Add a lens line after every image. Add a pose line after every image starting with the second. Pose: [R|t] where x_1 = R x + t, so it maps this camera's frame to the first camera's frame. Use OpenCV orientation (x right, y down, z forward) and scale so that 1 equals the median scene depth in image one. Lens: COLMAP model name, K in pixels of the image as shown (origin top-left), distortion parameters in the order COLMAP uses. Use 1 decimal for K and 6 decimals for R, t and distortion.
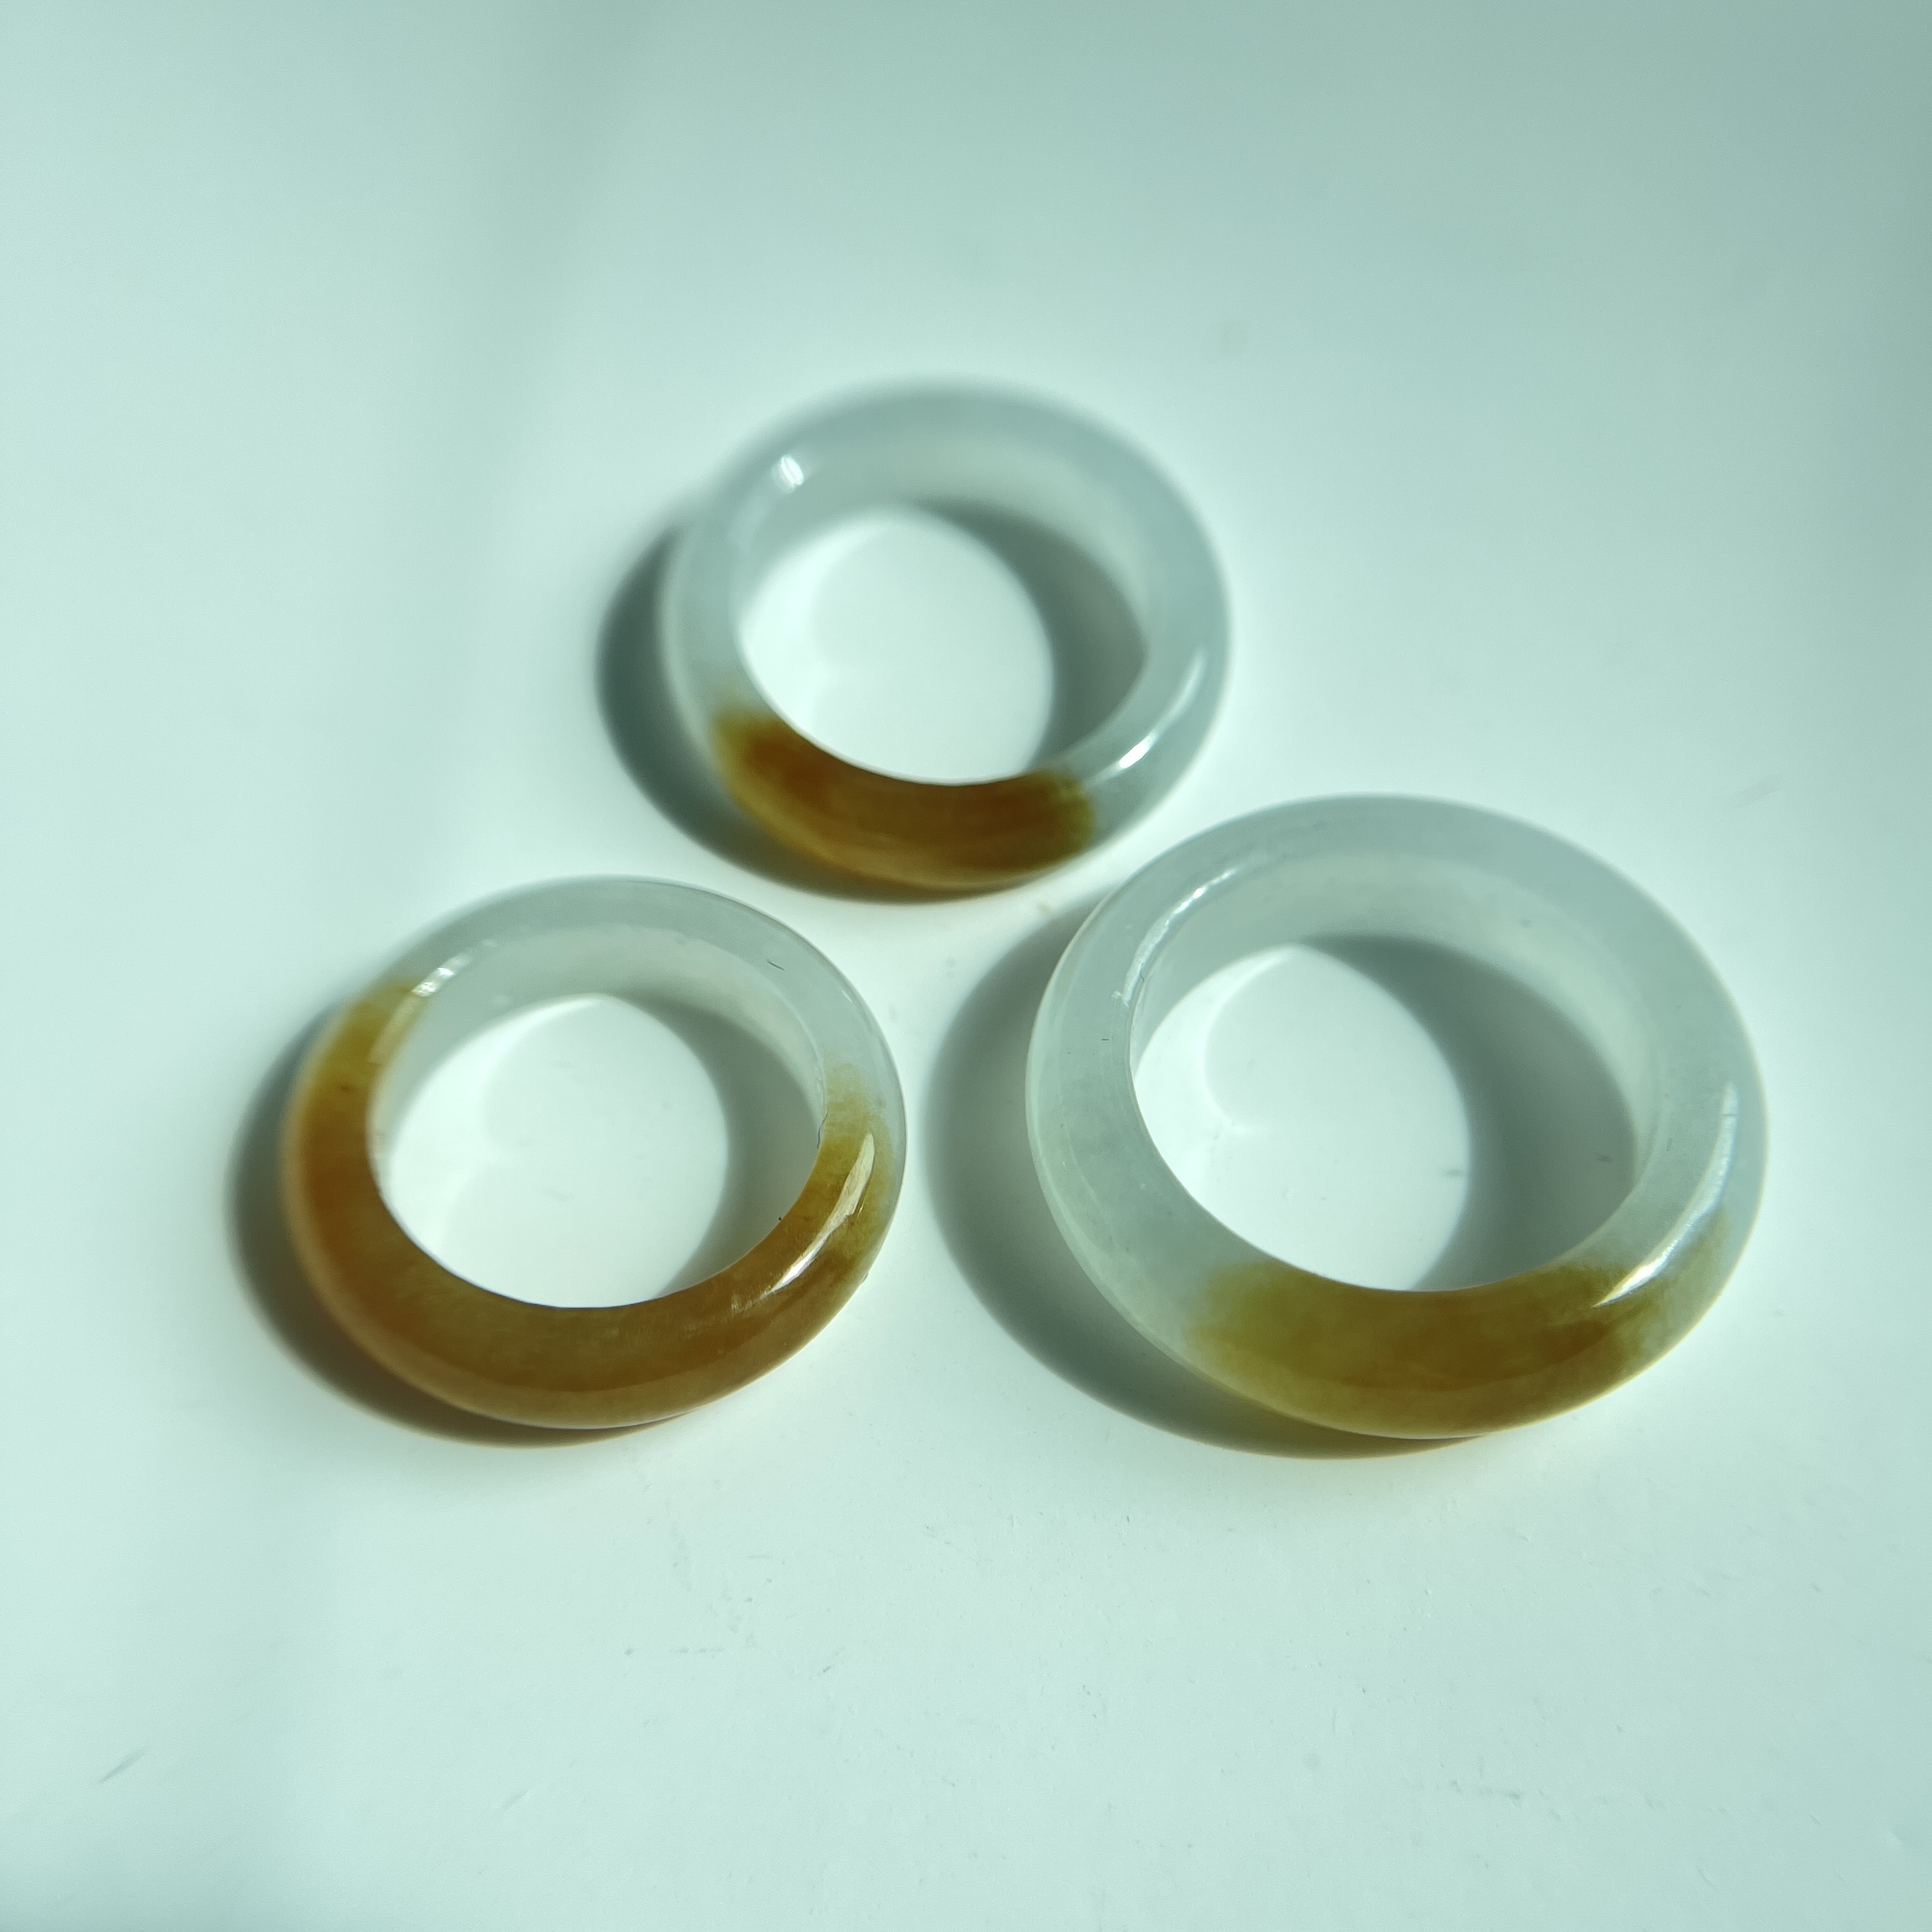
lens RADIAL K [[1951.4, 0, 982.8], [0, 1951.4, 968.3], [0, 0, 1]] dist [0.179591, 0.017583]
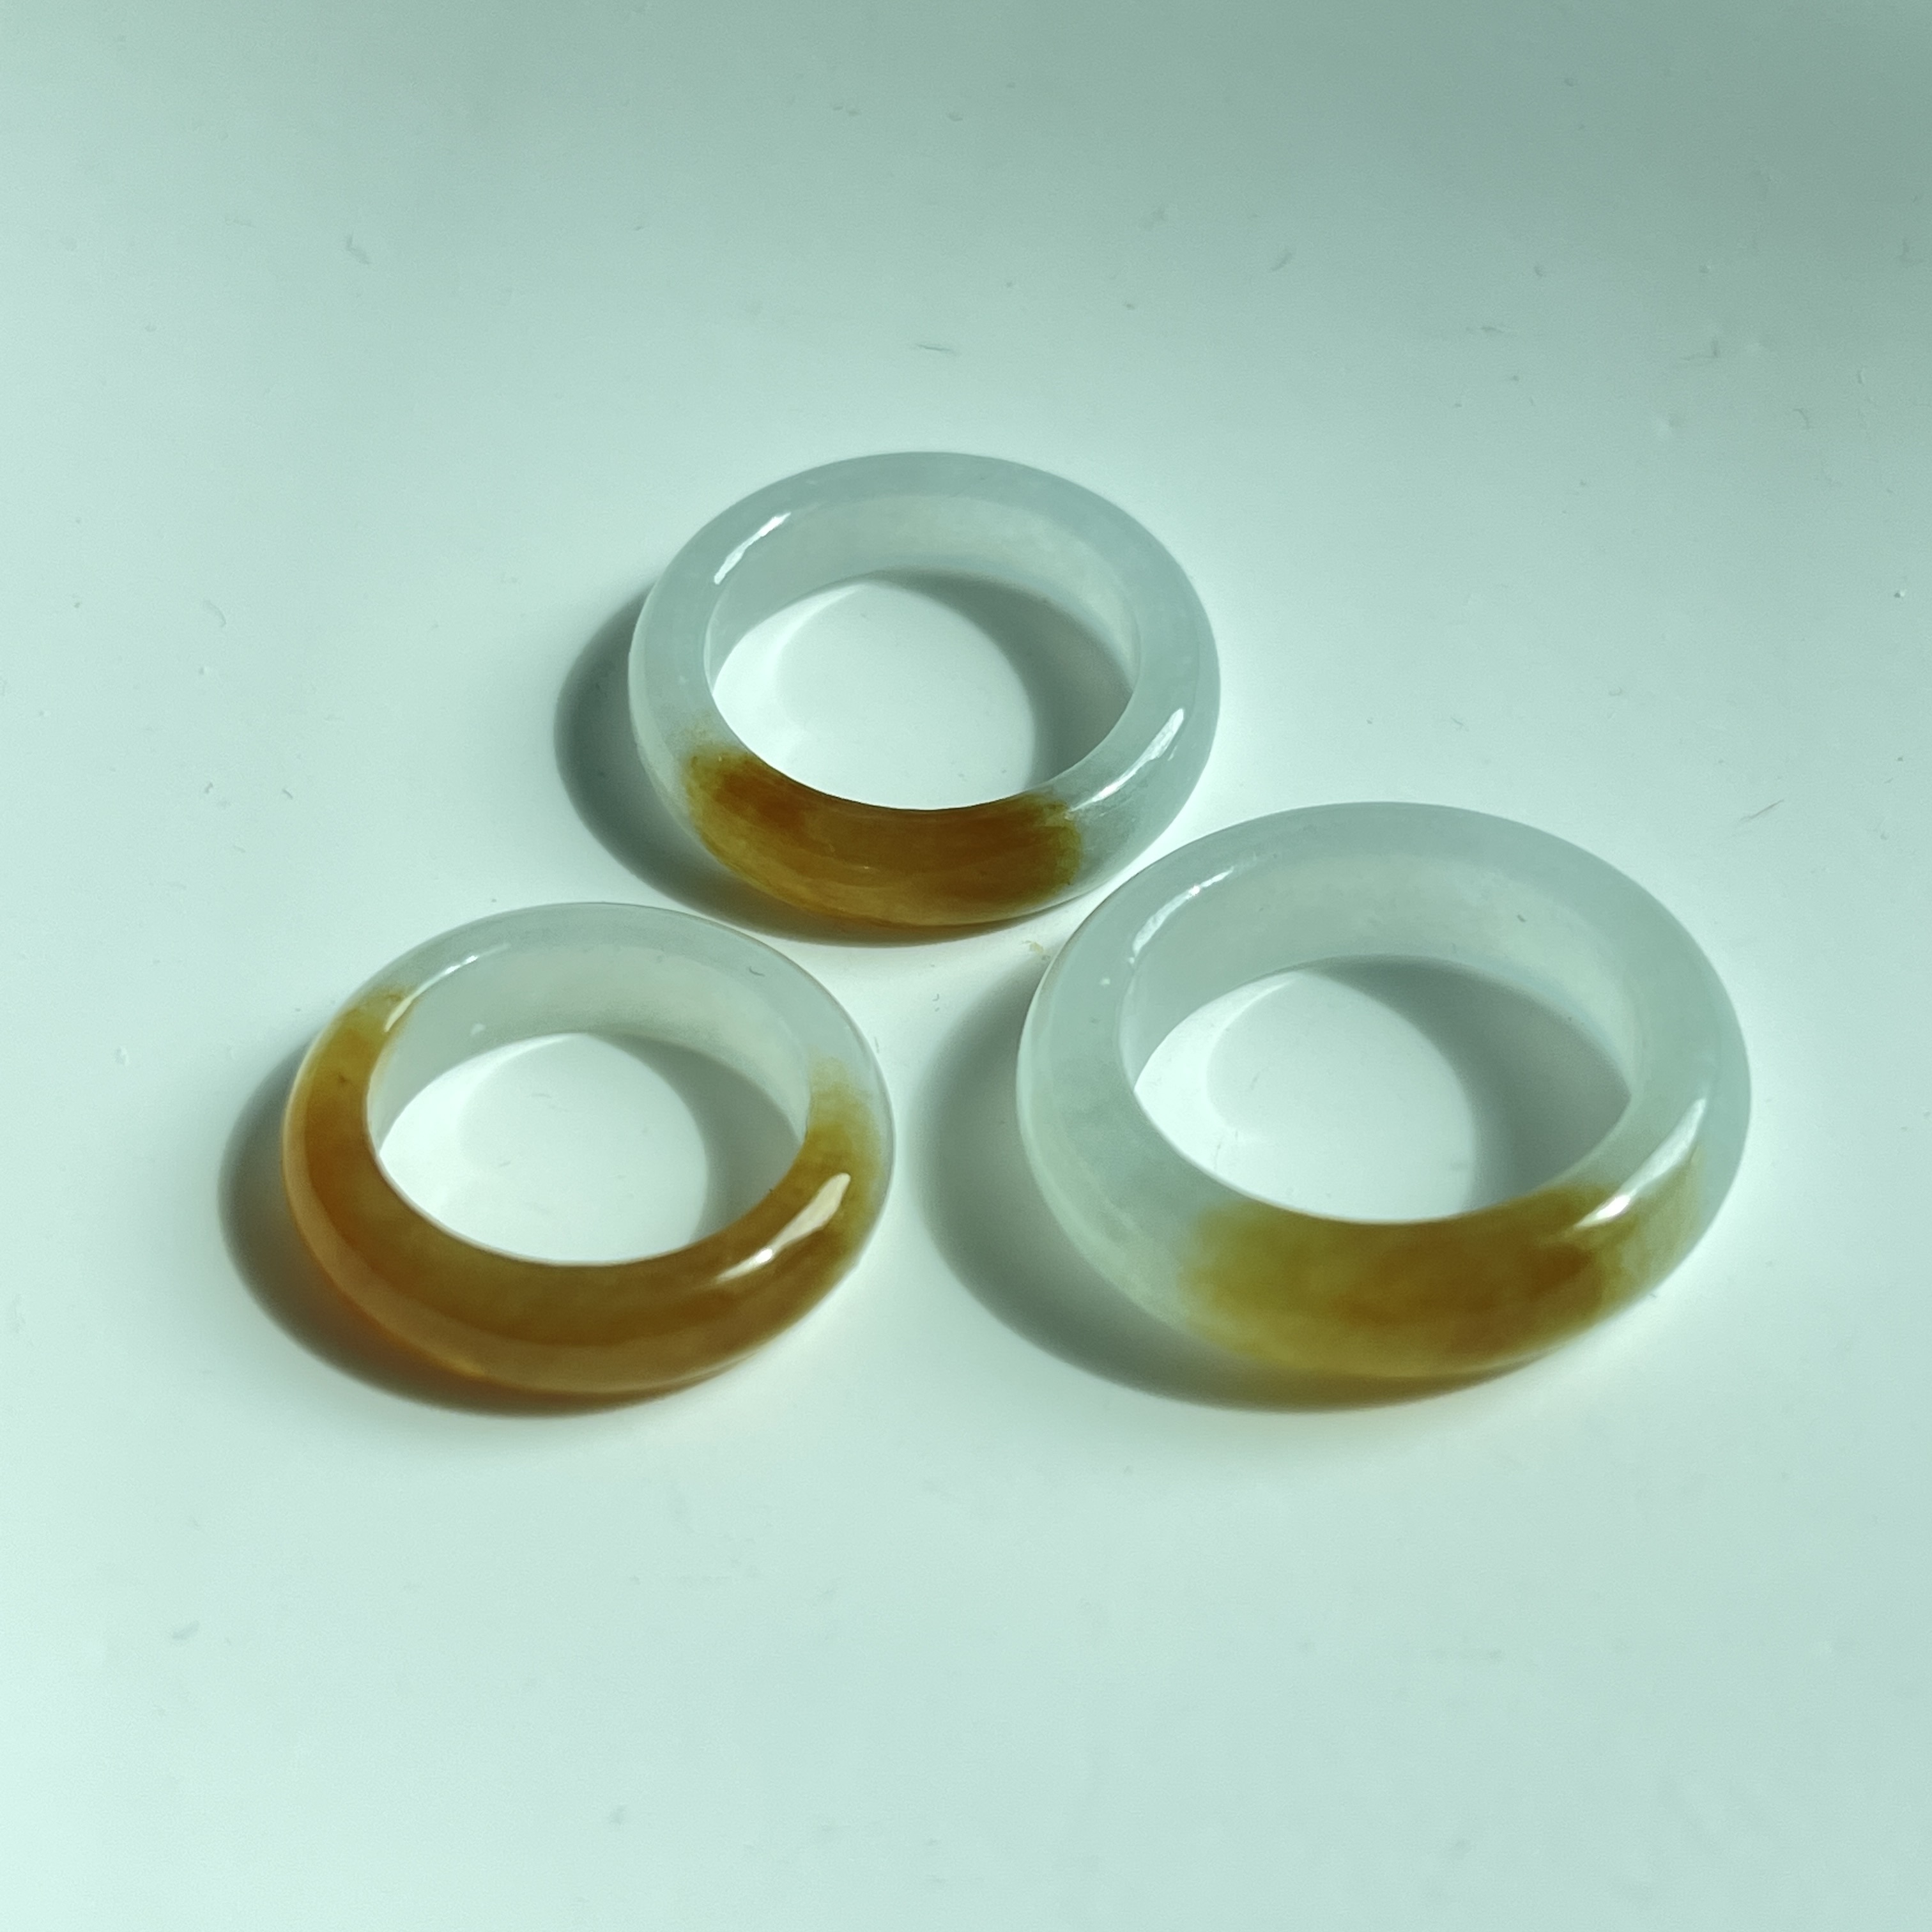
lens RADIAL K [[2962.4, 0, 966.0], [0, 2962.4, 966.0], [0, 0, 1]] dist [-0.004933, -0.012554]
pose [[0.999472, -0.031342, -0.008521, 0.011908], [0.029267, 0.982825, -0.182205, 0.279907], [0.014085, 0.181859, 0.983224, -0.475224]]
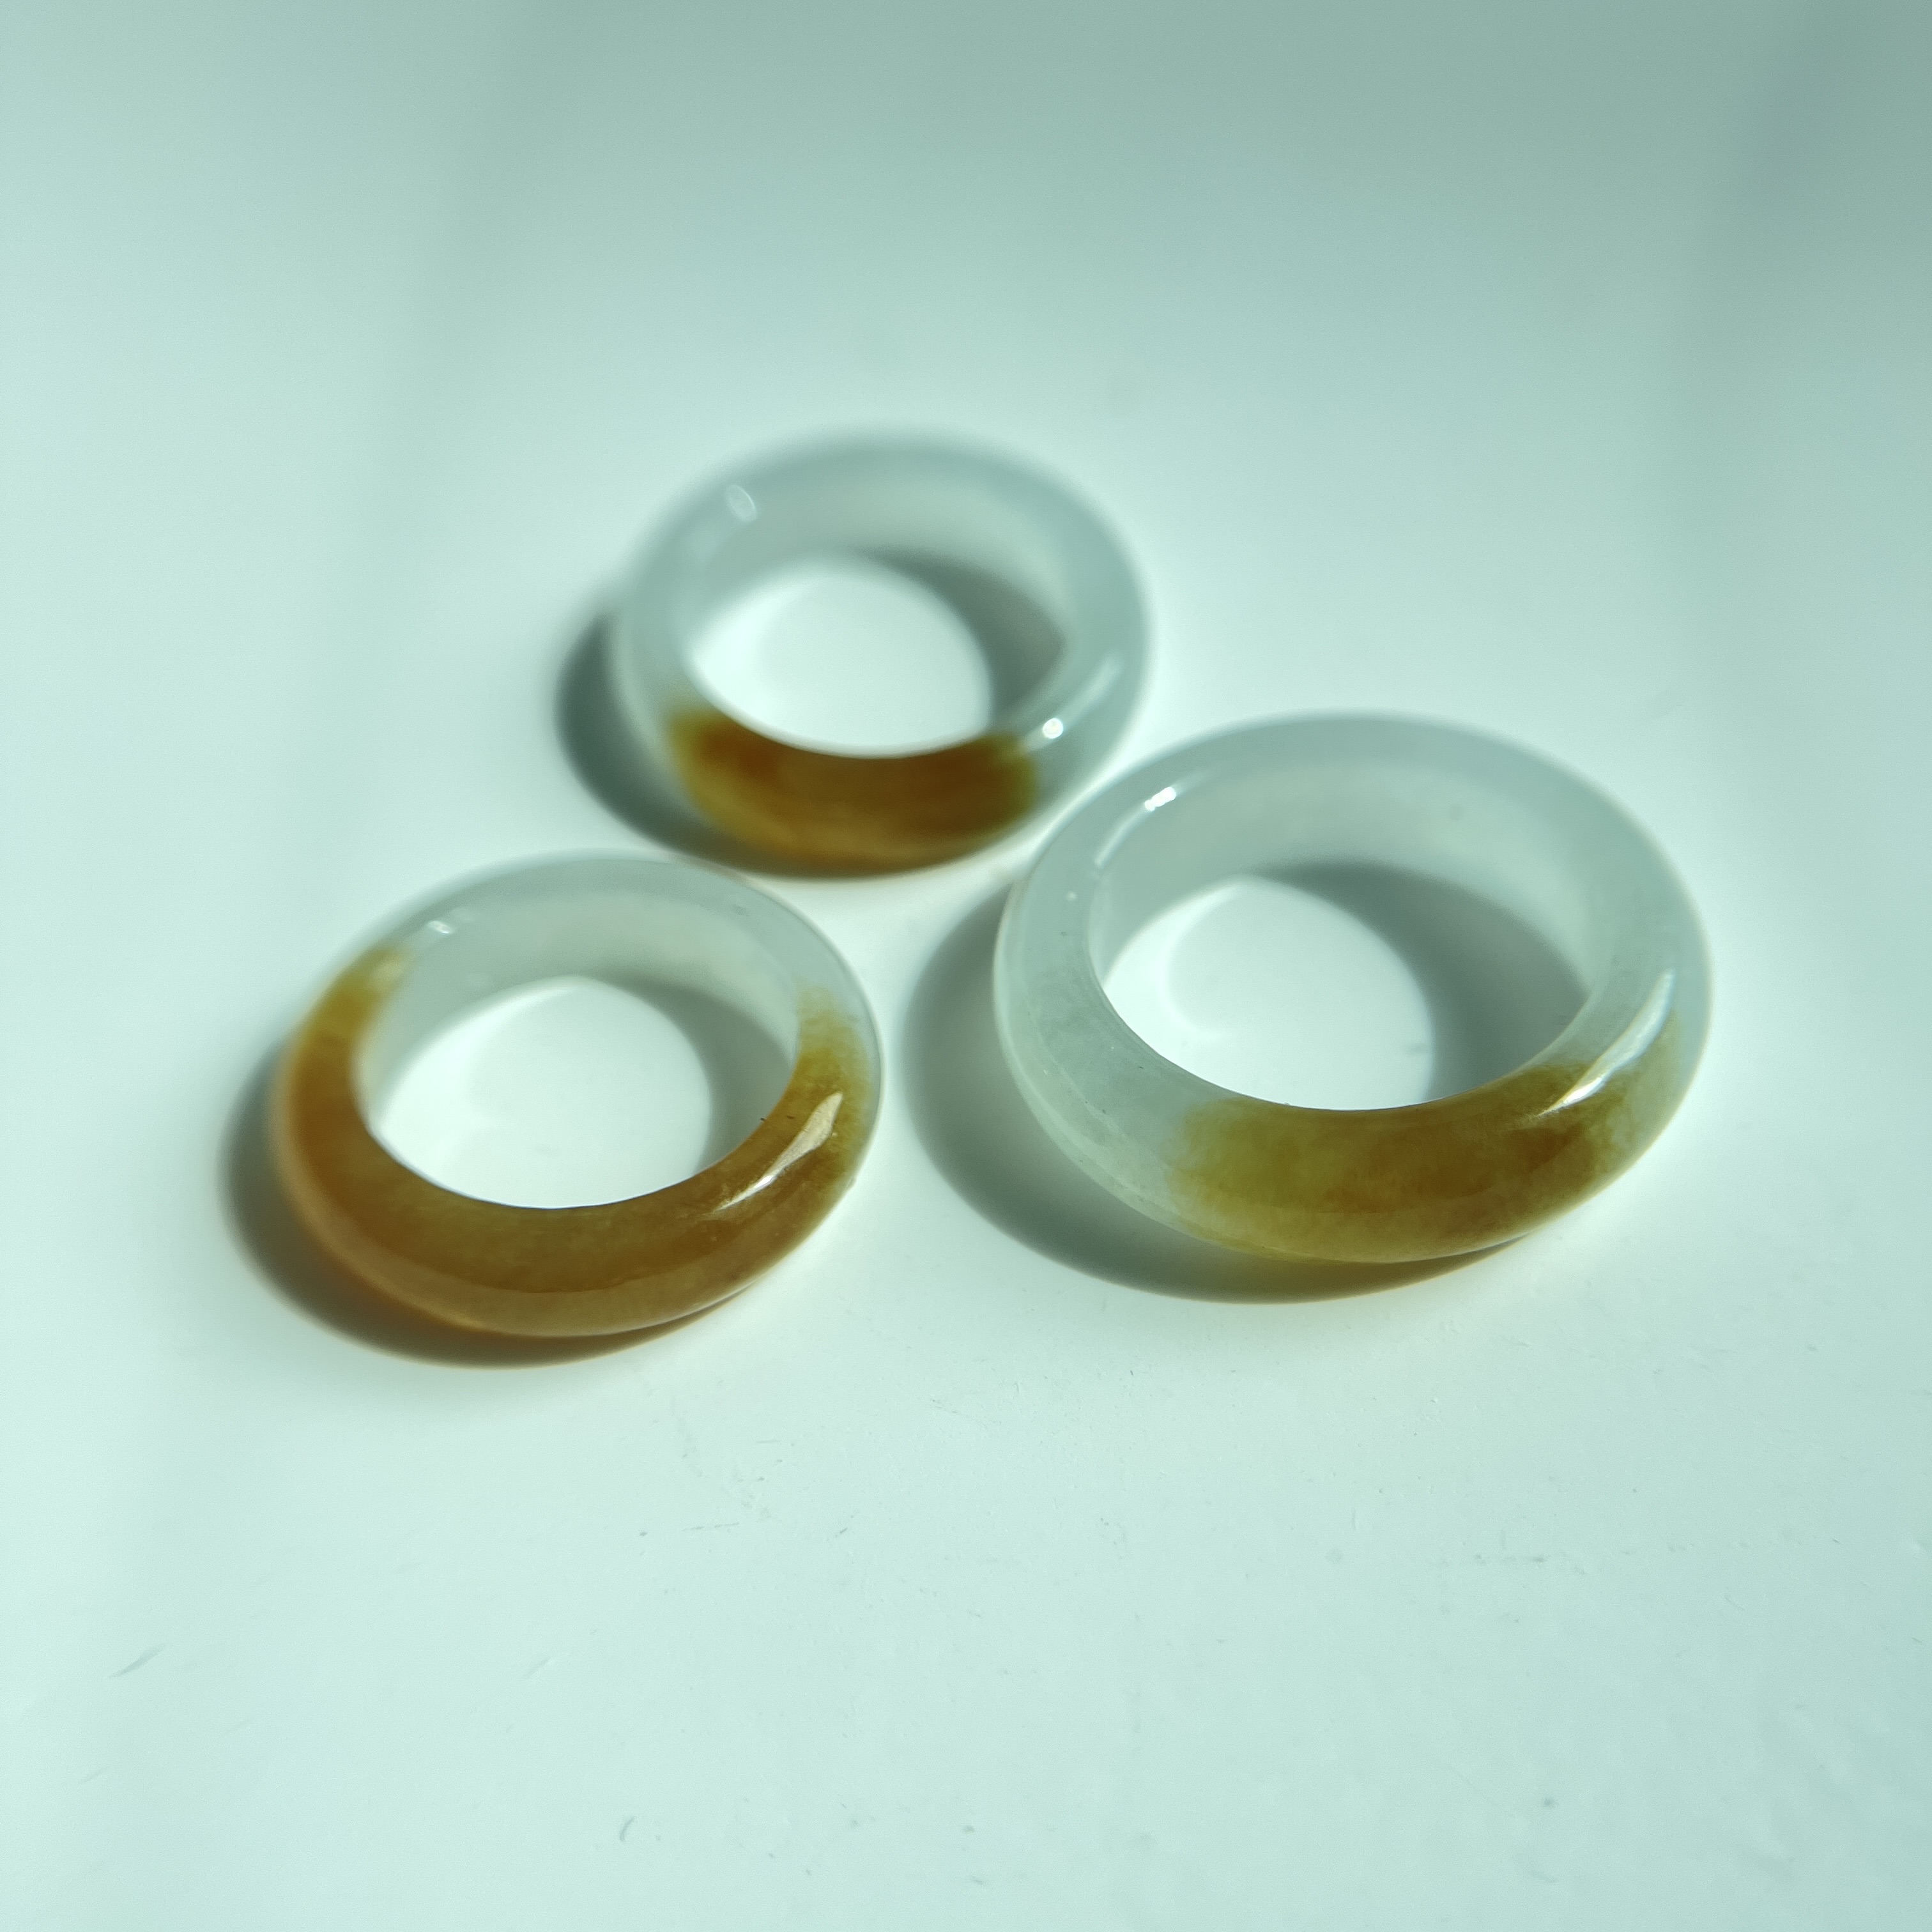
lens RADIAL K [[1951.4, 0, 982.8], [0, 1951.4, 968.3], [0, 0, 1]] dist [0.179591, 0.017583]
pose [[0.995147, -0.097724, 0.011494, 0.006230], [0.098314, 0.982689, -0.157026, 0.212375], [0.004050, 0.157394, 0.987528, -0.016302]]
